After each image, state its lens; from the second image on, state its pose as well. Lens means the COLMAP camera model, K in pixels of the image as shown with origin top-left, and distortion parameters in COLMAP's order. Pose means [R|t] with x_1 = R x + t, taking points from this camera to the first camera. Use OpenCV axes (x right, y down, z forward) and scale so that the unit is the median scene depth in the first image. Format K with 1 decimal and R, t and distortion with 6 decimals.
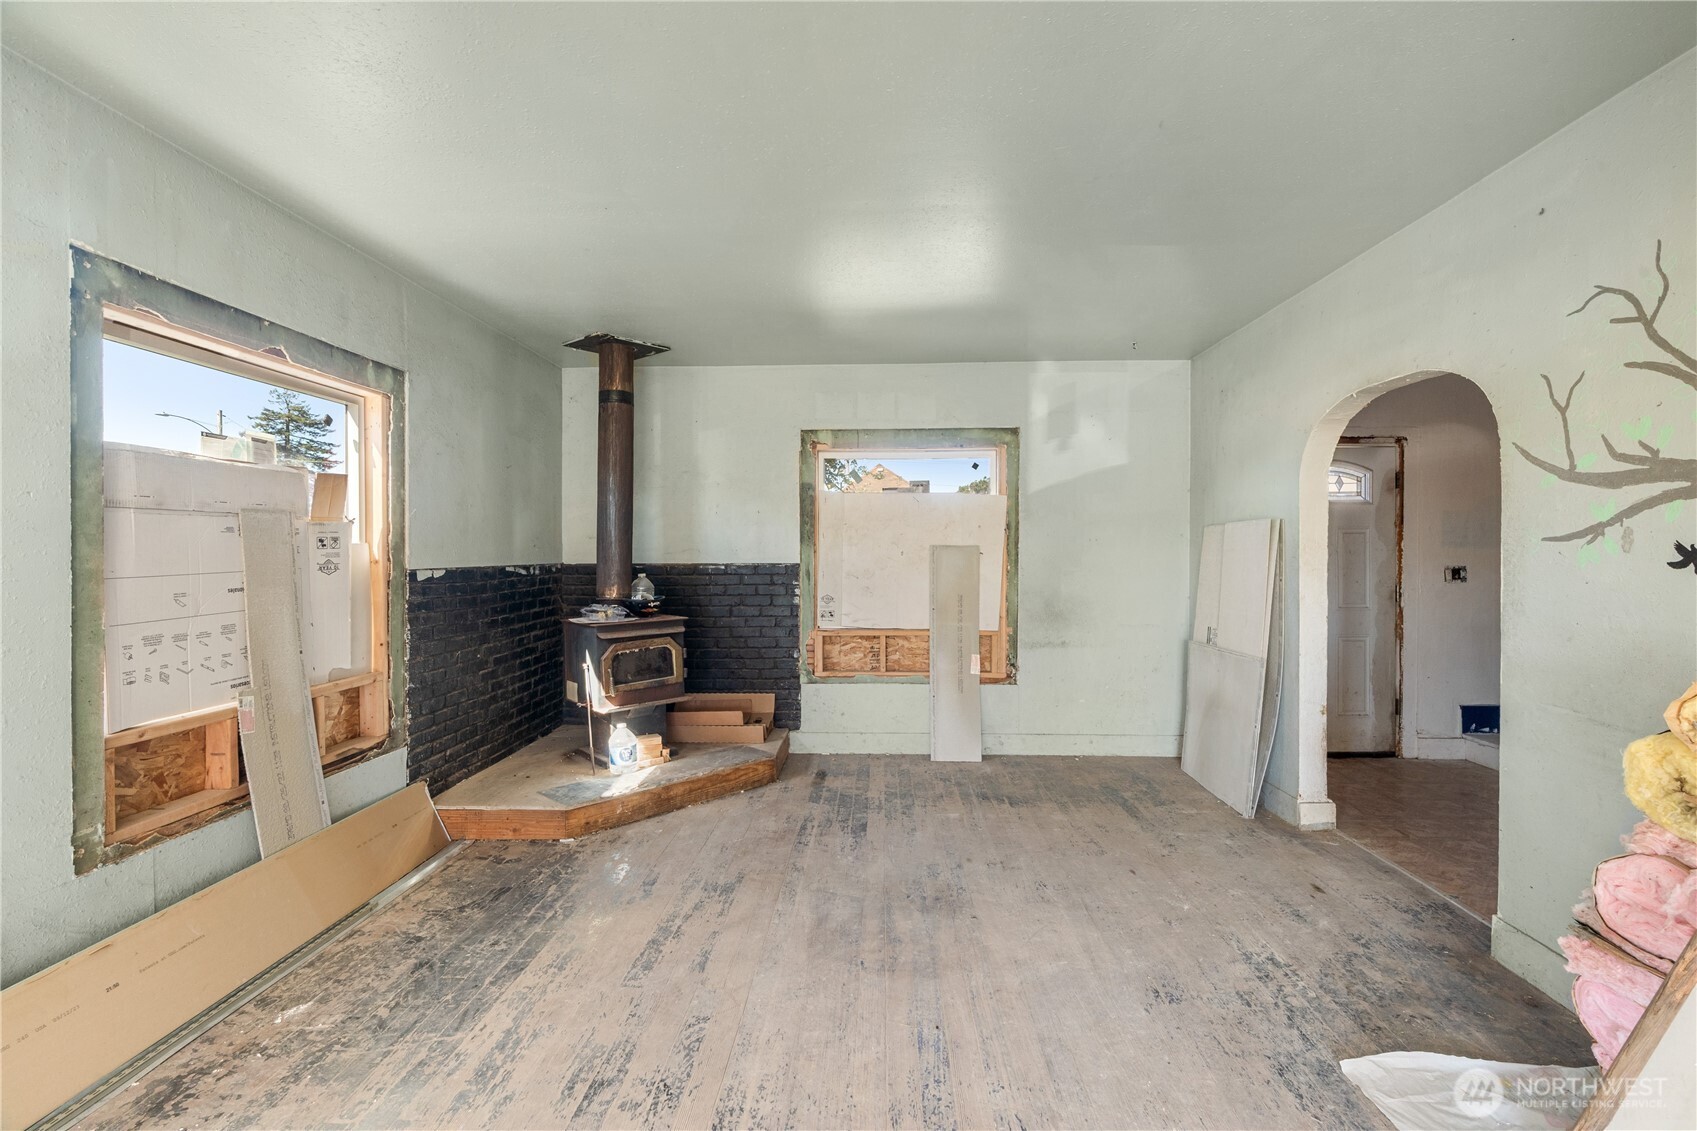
lens RADIAL K [[766.8, 0, 848.5], [0, 766.8, 565.5], [0, 0, 1]] dist [-0.001032, 0.005443]
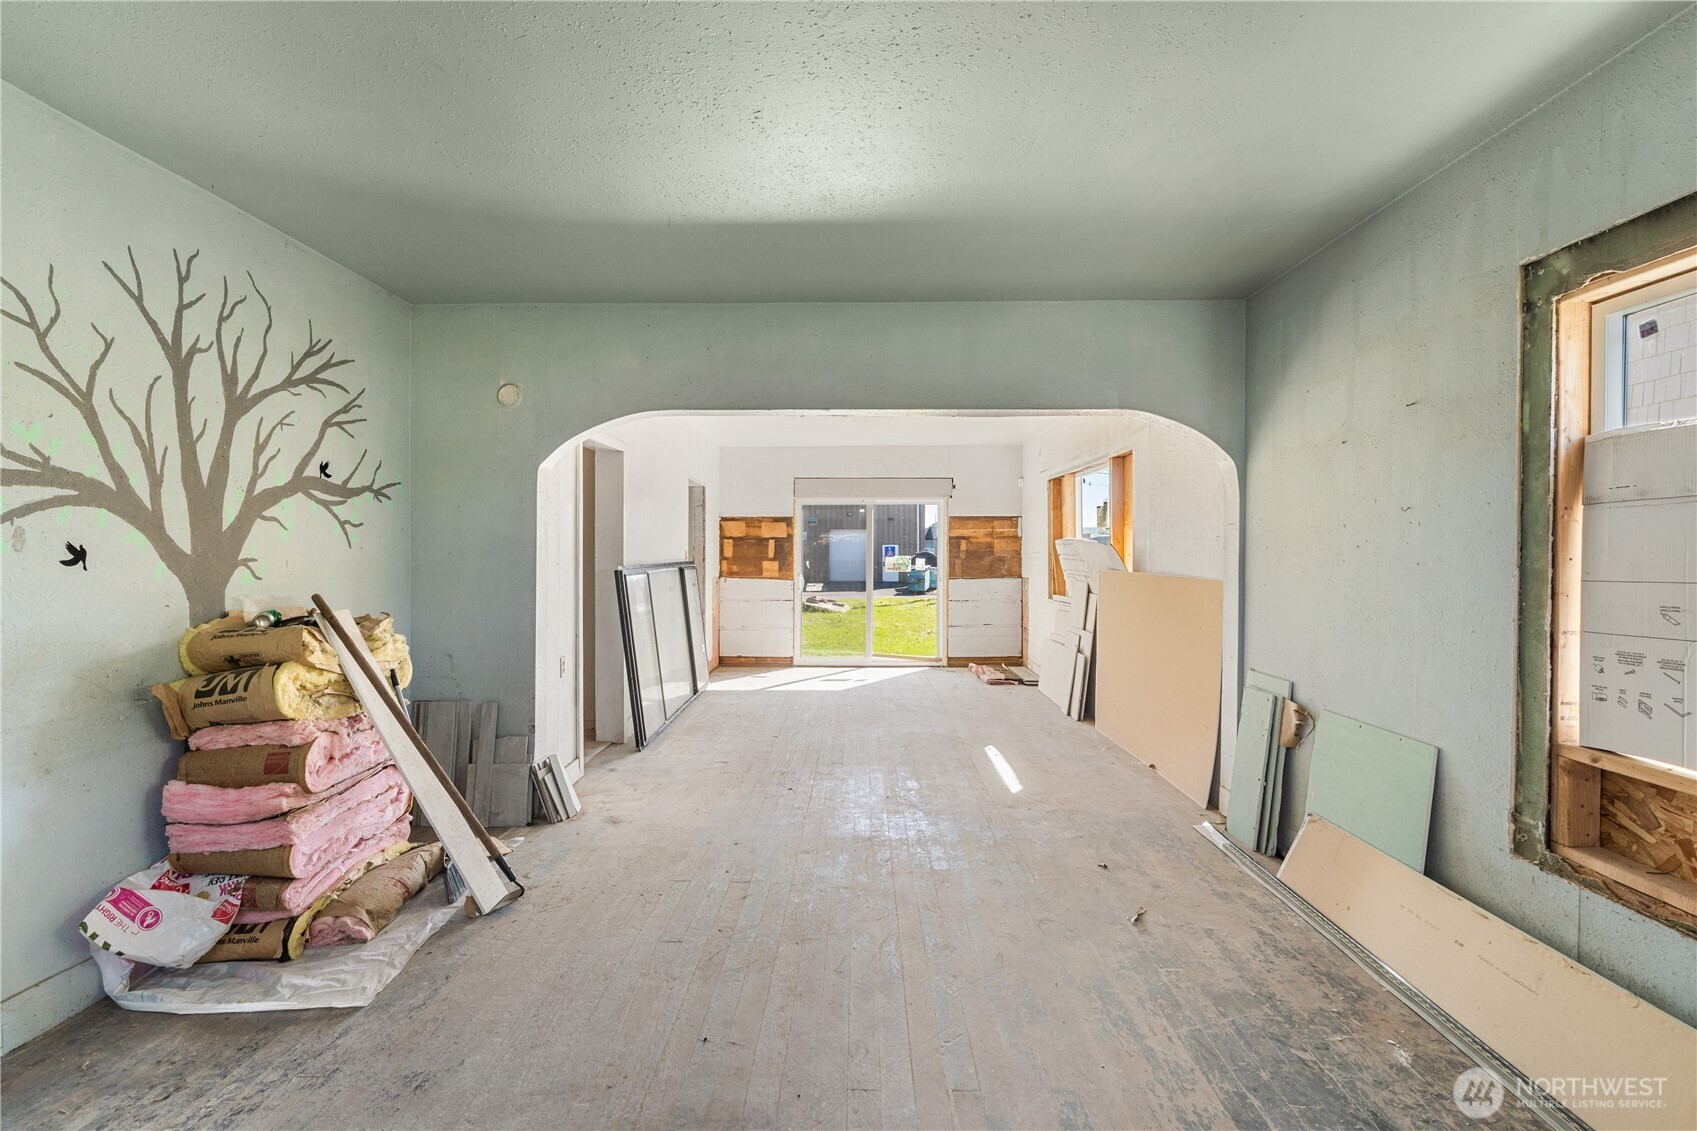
lens RADIAL K [[766.8, 0, 848.5], [0, 766.8, 565.5], [0, 0, 1]] dist [-0.001032, 0.005443]
pose [[-0.999601, -0.000334, -0.028256, -0.039872], [-0.001276, 0.999444, 0.033308, -0.033058], [0.028230, 0.033330, -0.999046, 1.989733]]
